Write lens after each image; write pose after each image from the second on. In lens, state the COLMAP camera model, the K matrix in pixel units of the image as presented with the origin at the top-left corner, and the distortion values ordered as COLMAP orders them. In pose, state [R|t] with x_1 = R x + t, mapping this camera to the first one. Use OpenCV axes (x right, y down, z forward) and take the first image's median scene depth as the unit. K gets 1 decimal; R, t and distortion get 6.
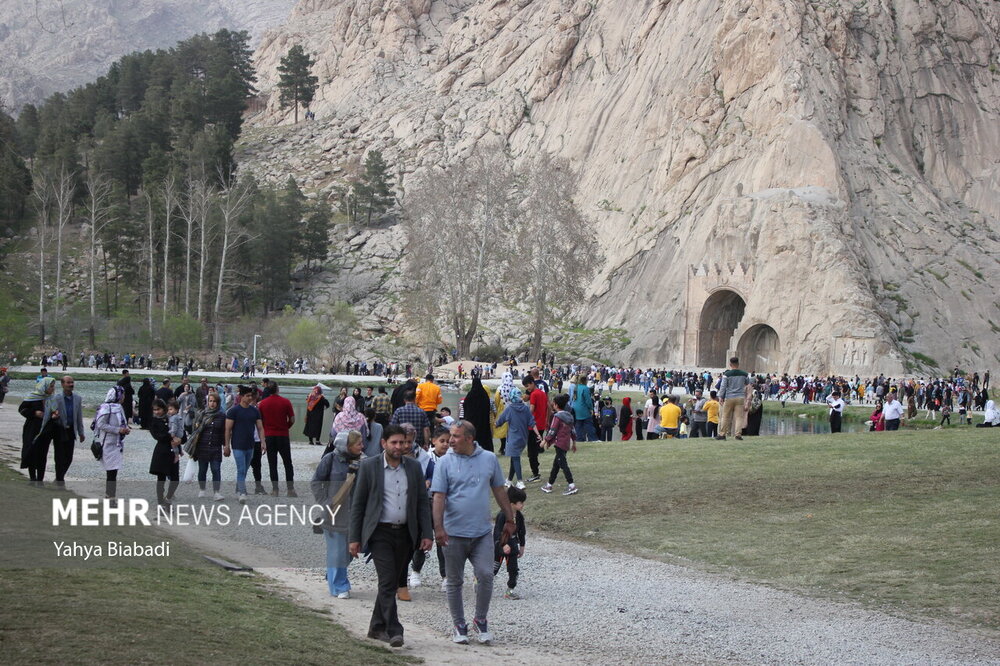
lens RADIAL K [[1674.2, 0, 483.7], [0, 1674.2, 330.6], [0, 0, 1]] dist [-0.012898, 0.000000]
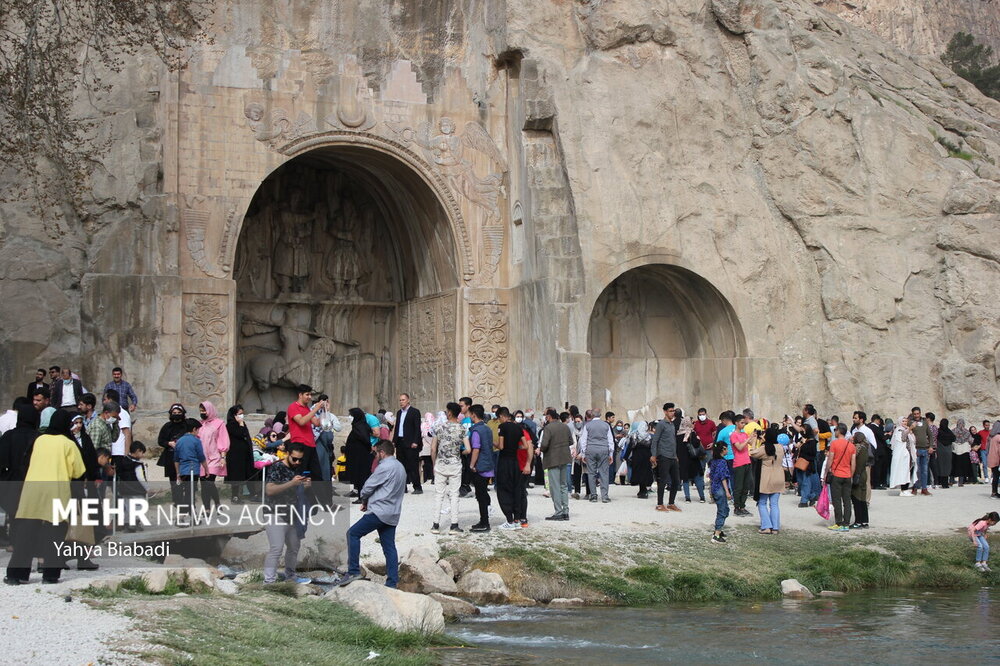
lens RADIAL K [[1674.2, 0, 503.1], [0, 1674.2, 317.7], [0, 0, 1]] dist [-0.012898, 0.000000]
pose [[0.280569, 0.043388, 0.958853, -0.111741], [-0.001869, 0.999001, -0.044658, 0.016185], [-0.959832, 0.010738, 0.280370, 0.799728]]
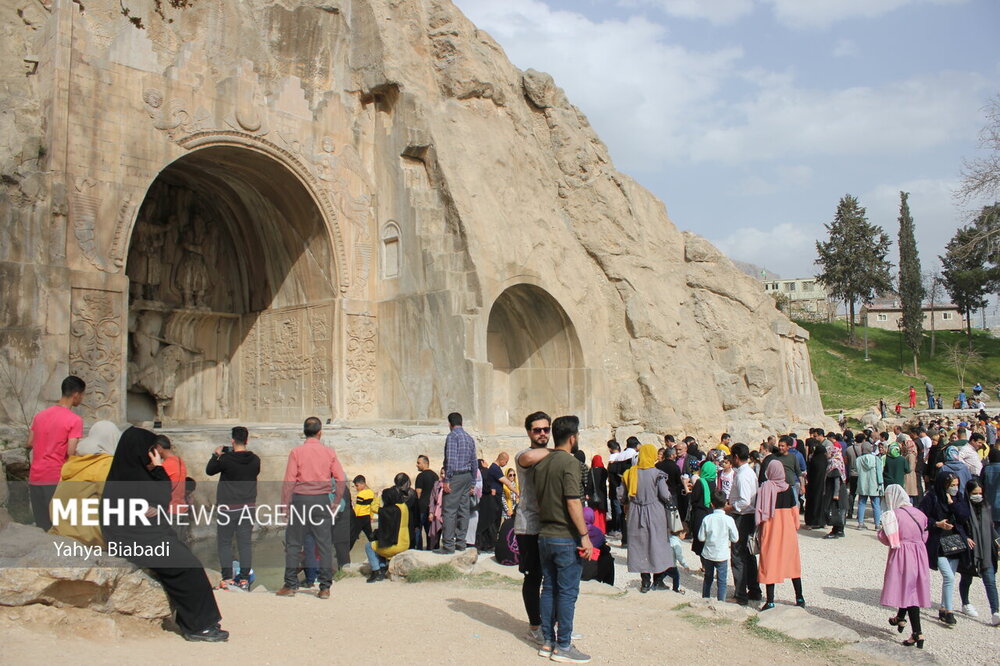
lens RADIAL K [[828.5, 0, 498.5], [0, 828.5, 330.5], [0, 0, 1]] dist [-0.167111, 0.147590]
pose [[-0.178468, 0.062245, 0.981975, 0.002760], [-0.001270, 0.997982, -0.063491, 0.013402], [-0.983945, -0.012579, -0.178028, 0.878529]]
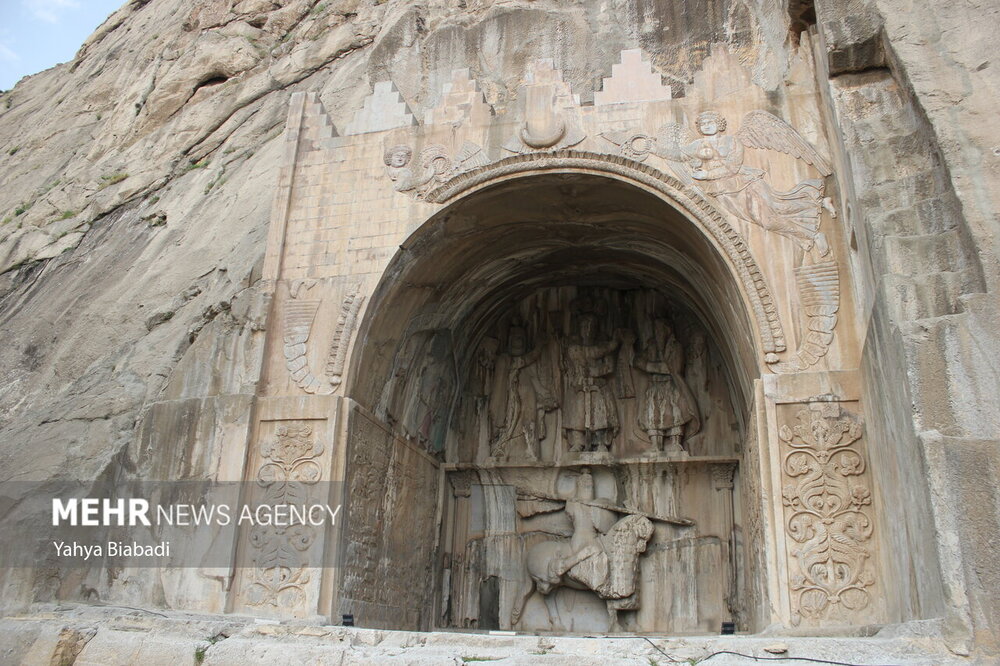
lens RADIAL K [[828.5, 0, 504.1], [0, 828.5, 331.2], [0, 0, 1]] dist [-0.167111, 0.147590]
pose [[0.794477, 0.209941, 0.569851, 0.083745], [-0.009359, 0.942467, -0.334169, 0.018860], [-0.607222, 0.260157, 0.750733, 0.841290]]
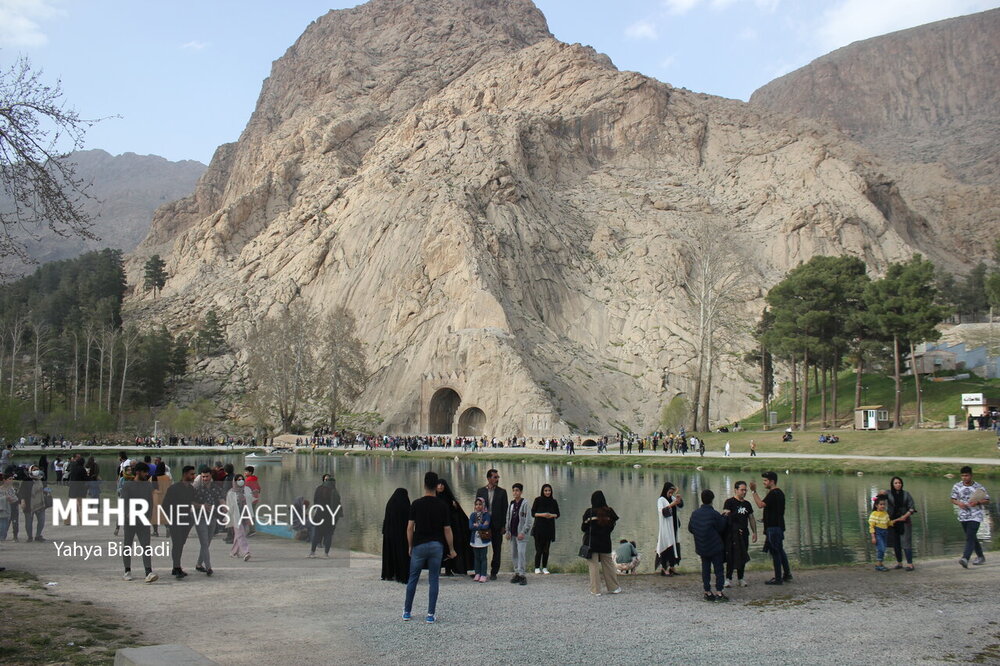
lens RADIAL K [[828.5, 0, 489.4], [0, 828.5, 333.1], [0, 0, 1]] dist [-0.167111, 0.147590]
pose [[0.951373, 0.002695, 0.308028, -0.063693], [0.028328, 0.994959, -0.096198, 0.002143], [-0.306735, 0.100246, 0.946501, 0.170465]]
